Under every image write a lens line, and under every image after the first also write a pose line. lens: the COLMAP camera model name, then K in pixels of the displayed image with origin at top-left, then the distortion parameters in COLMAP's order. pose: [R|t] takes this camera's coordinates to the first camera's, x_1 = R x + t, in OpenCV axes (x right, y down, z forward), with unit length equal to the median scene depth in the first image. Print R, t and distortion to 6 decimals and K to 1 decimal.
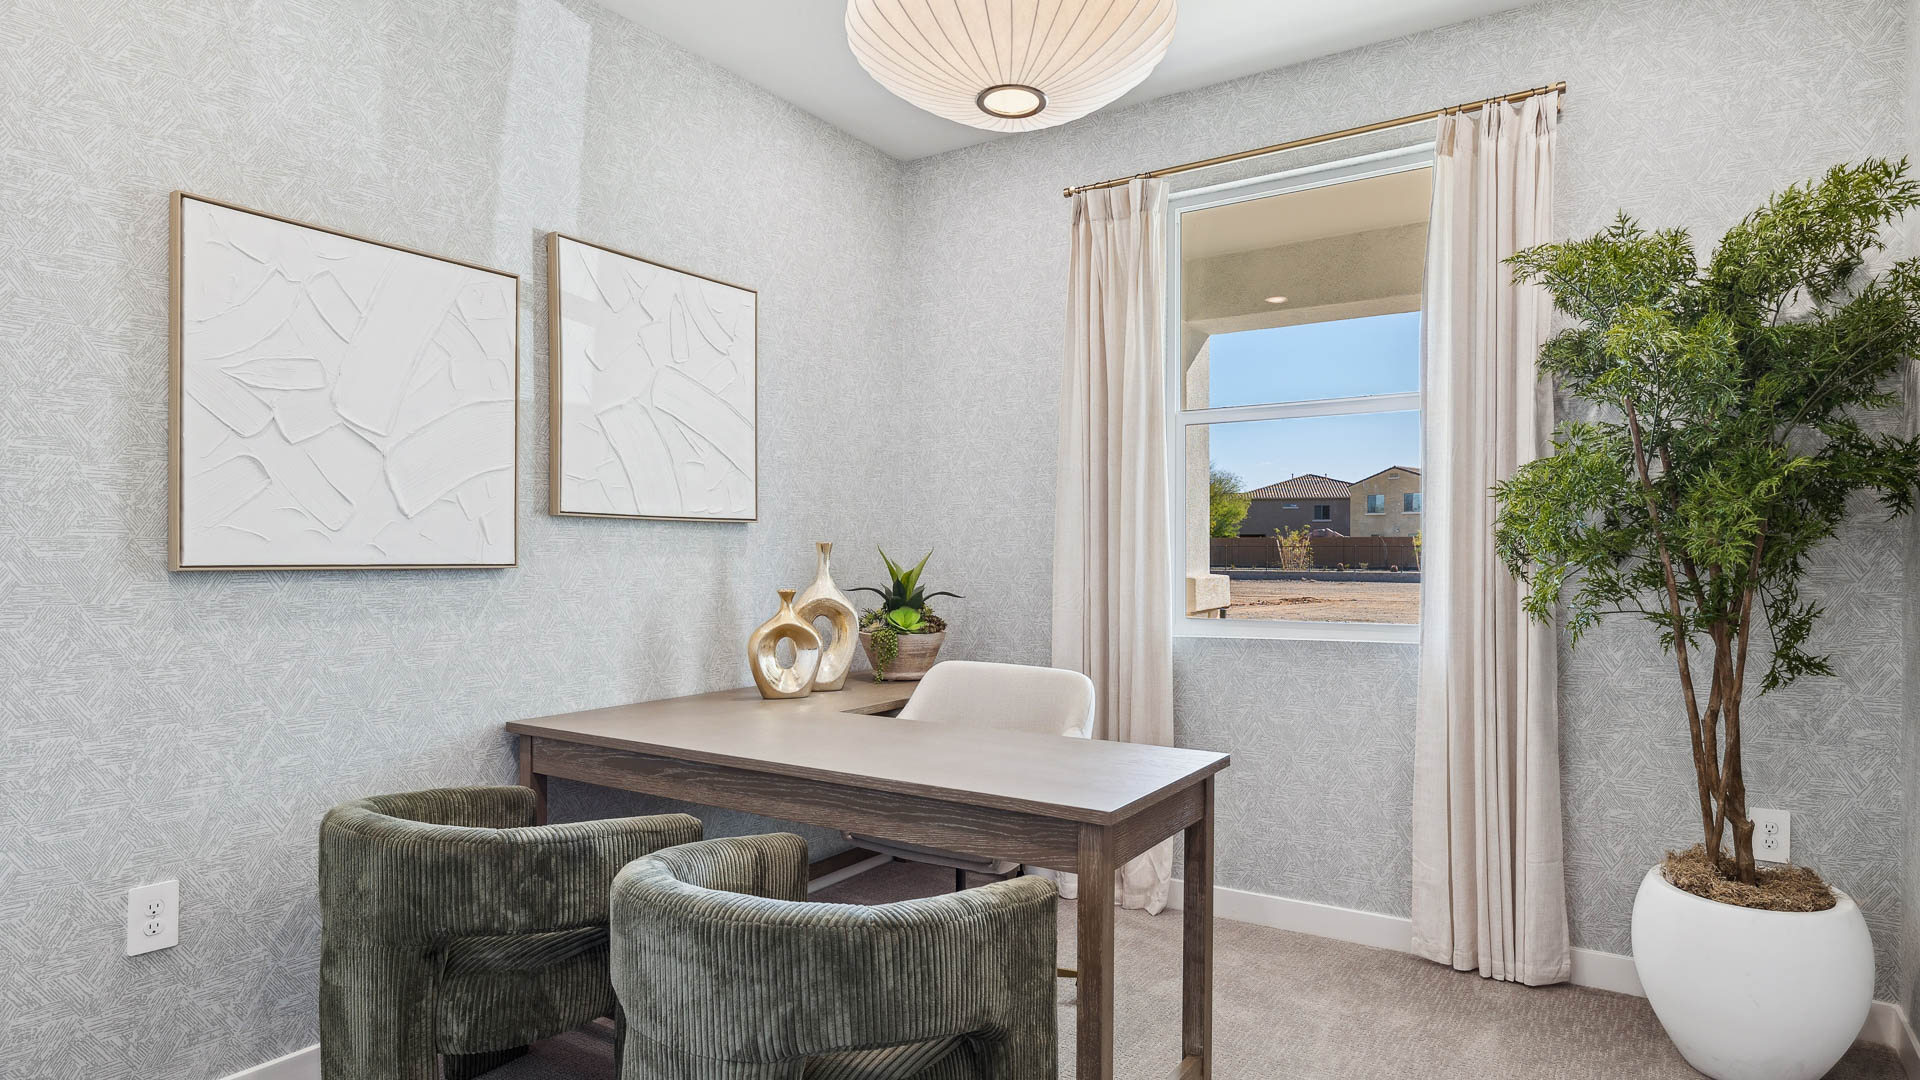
lens RADIAL K [[1048.6, 0, 996.3], [0, 1048.6, 546.6], [0, 0, 1]] dist [-0.000937, 0.001680]
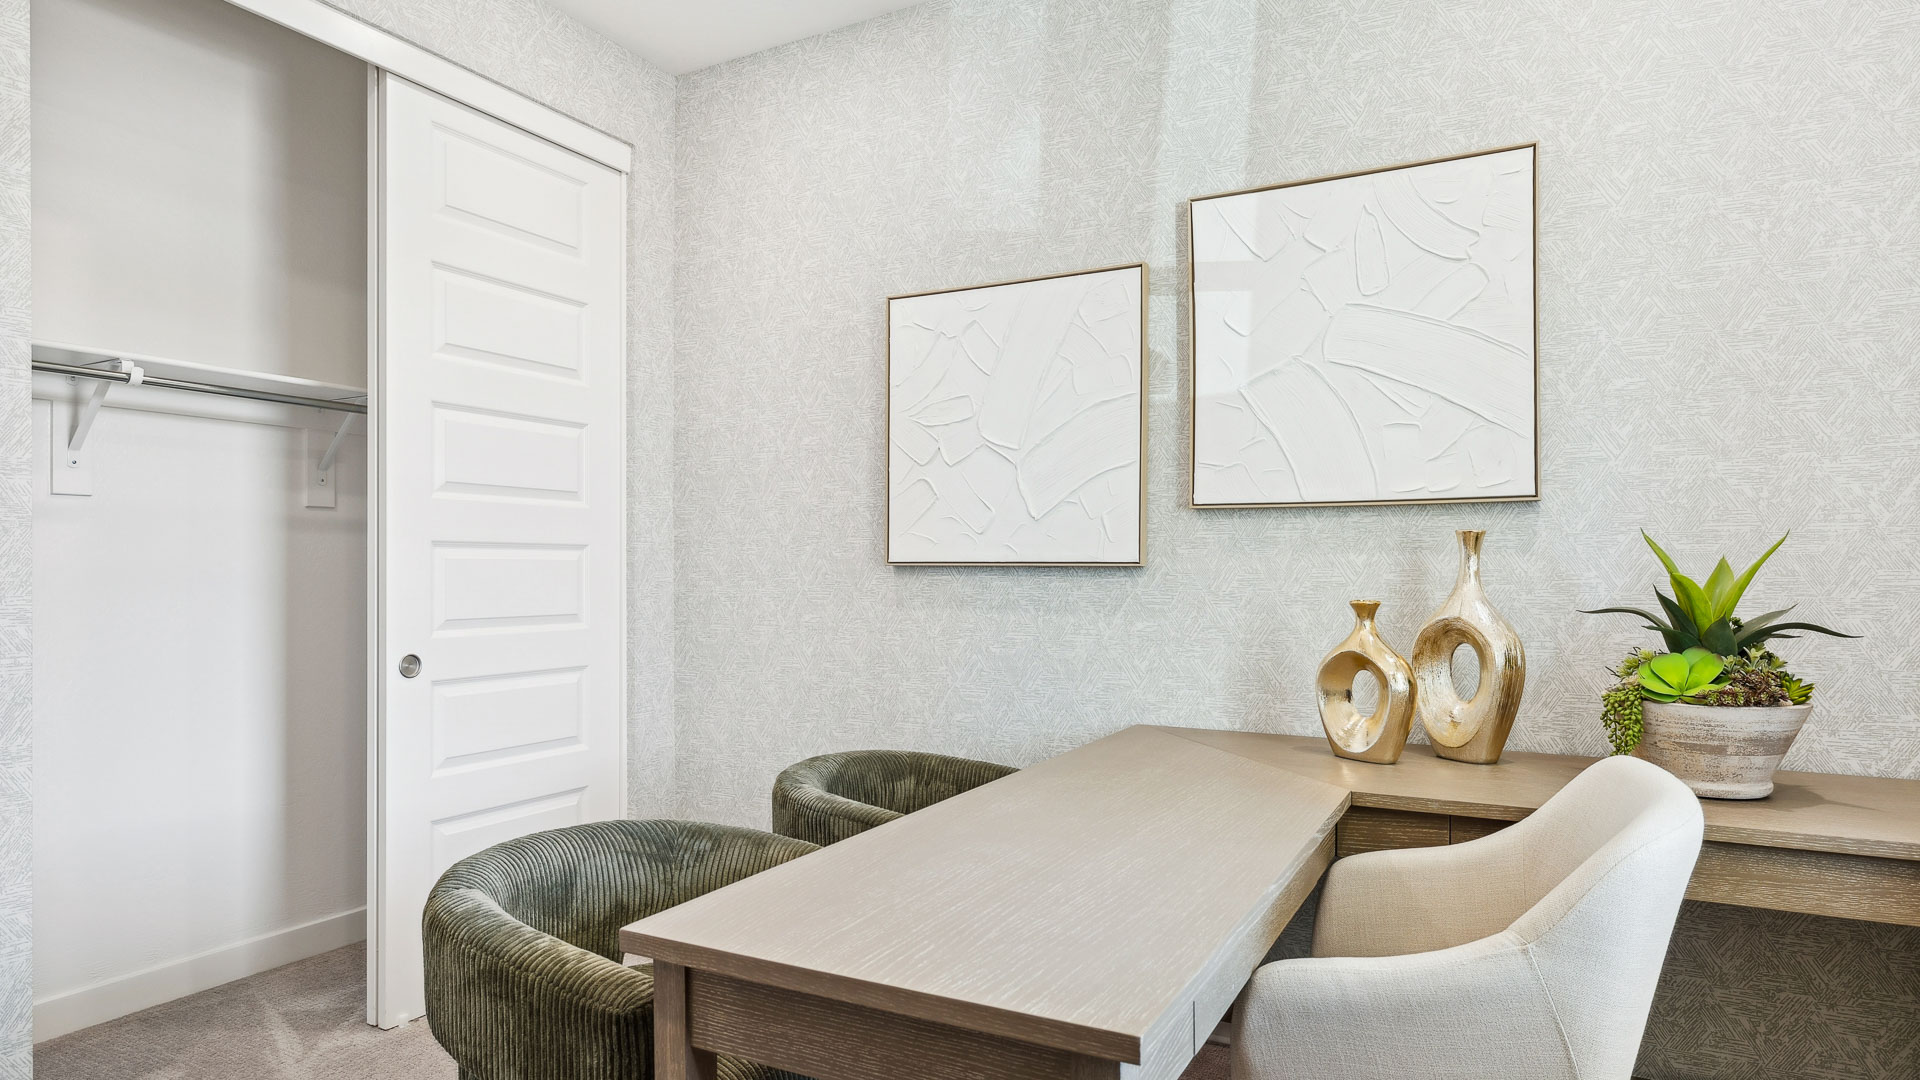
lens RADIAL K [[1048.6, 0, 996.3], [0, 1048.6, 546.6], [0, 0, 1]] dist [-0.000937, 0.001680]
pose [[0.100646, -0.006092, -0.994904, 0.510784], [0.015310, 0.999872, -0.004574, 0.004650], [0.994805, -0.014771, 0.100726, 0.802118]]
